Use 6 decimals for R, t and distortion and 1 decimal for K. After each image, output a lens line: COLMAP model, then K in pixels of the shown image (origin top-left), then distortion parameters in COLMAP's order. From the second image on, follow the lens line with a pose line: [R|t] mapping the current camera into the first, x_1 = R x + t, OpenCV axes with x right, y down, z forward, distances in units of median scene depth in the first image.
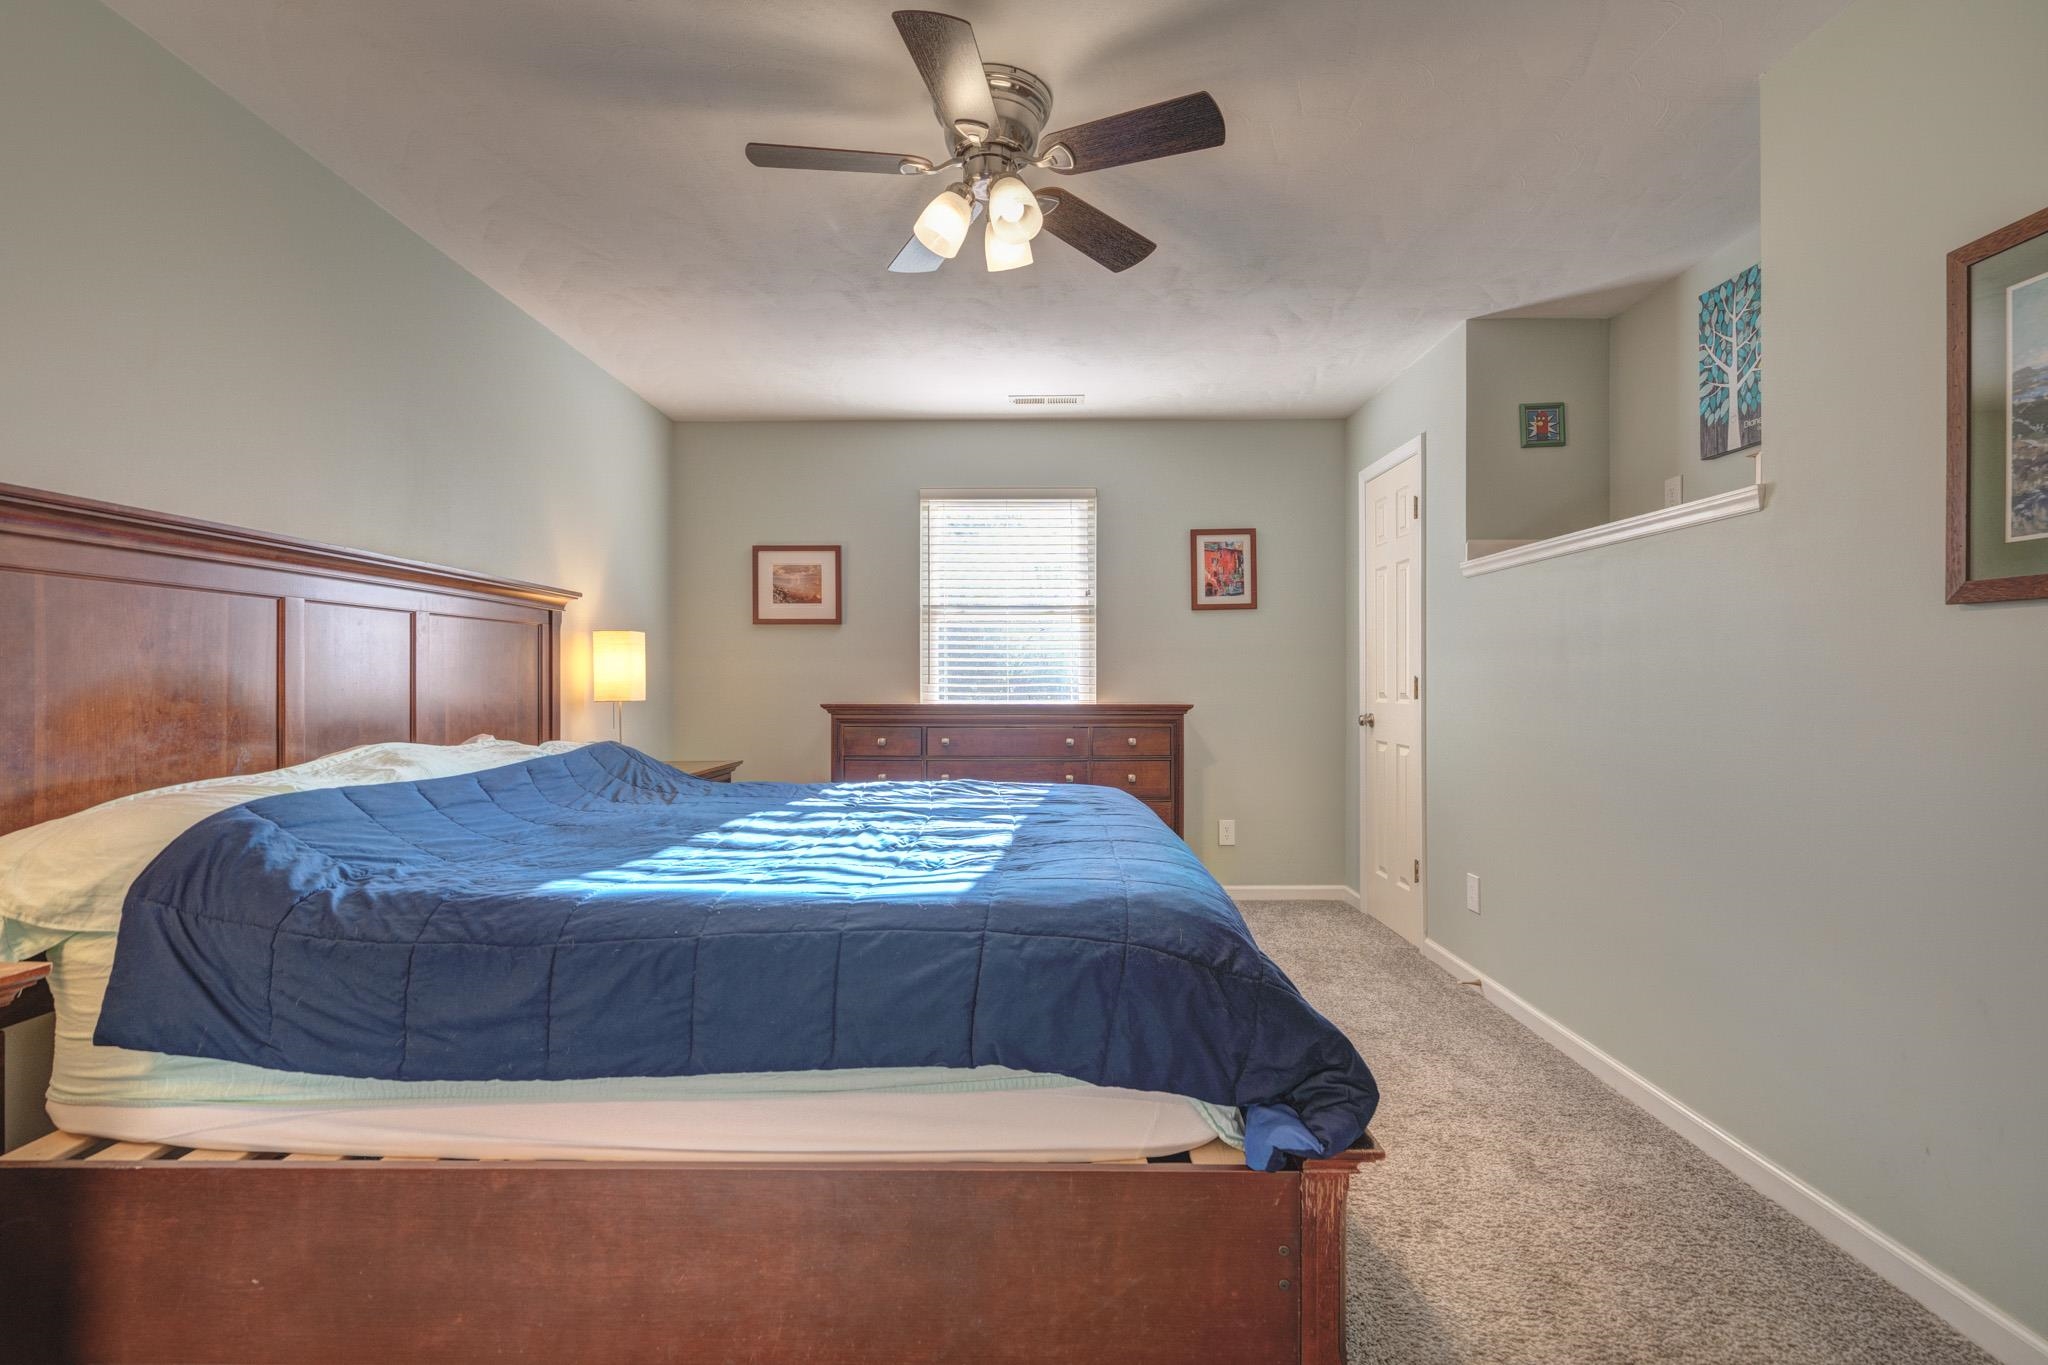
lens RADIAL K [[948.5, 0, 1028.7], [0, 948.5, 680.4], [0, 0, 1]] dist [-0.005120, 0.004040]
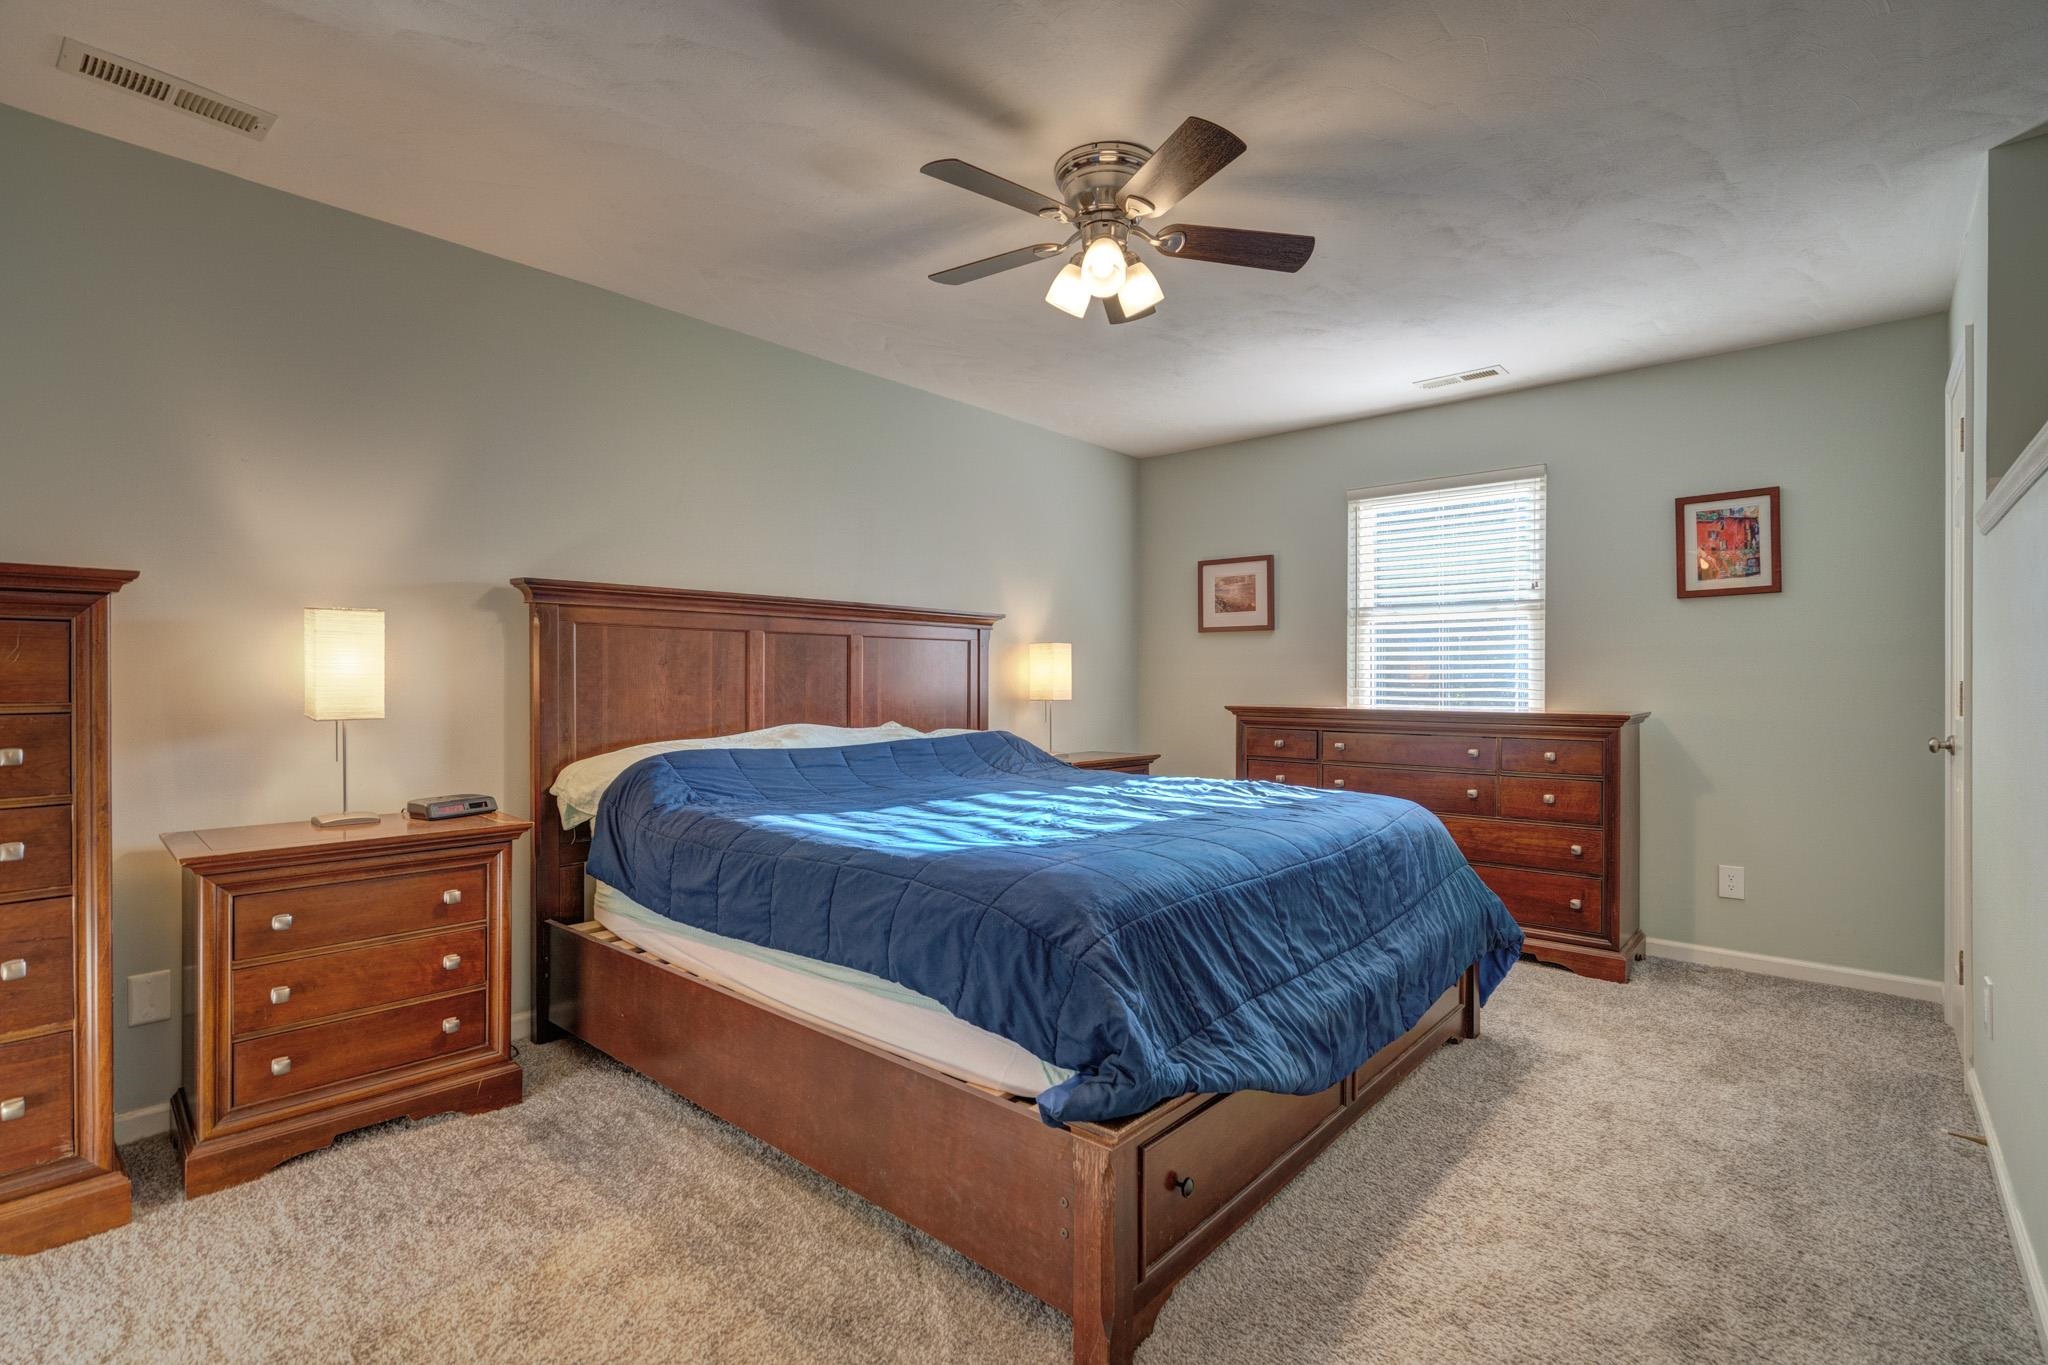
lens RADIAL K [[948.5, 0, 1040.7], [0, 948.5, 683.2], [0, 0, 1]] dist [-0.005120, 0.004040]
pose [[0.763079, 0.004135, -0.646292, 0.281635], [-0.004168, 0.999990, 0.001477, -0.001401], [0.646292, 0.001567, 0.763088, 0.040644]]
